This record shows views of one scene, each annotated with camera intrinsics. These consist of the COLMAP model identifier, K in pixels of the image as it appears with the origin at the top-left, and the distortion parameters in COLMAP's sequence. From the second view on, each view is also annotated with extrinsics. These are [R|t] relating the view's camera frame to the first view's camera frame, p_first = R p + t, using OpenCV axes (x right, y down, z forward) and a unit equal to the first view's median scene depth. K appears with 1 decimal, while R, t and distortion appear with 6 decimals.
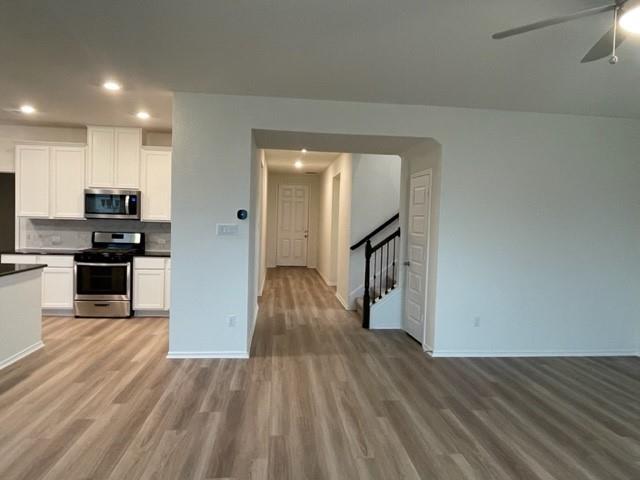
lens RADIAL K [[413.8, 0, 317.4], [0, 413.8, 235.5], [0, 0, 1]] dist [0.012749, -0.022969]
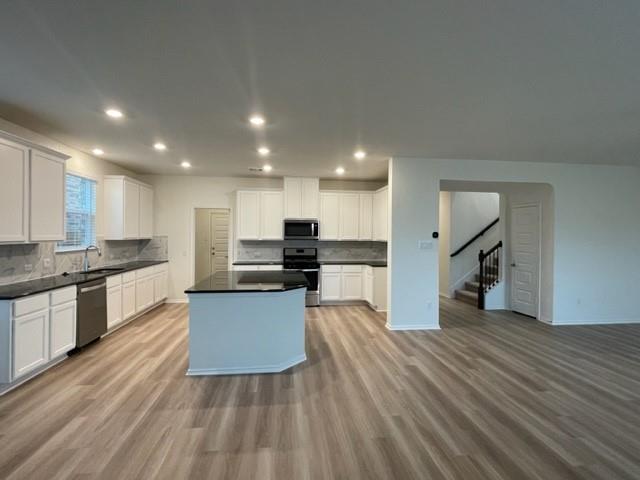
lens RADIAL K [[313.8, 0, 318.9], [0, 313.8, 236.2], [0, 0, 1]] dist [-0.002354, 0.000598]
pose [[0.999580, -0.021830, 0.019049, -0.456646], [0.022498, 0.999114, -0.035564, -0.010189], [-0.018255, 0.035977, 0.999186, -0.113704]]
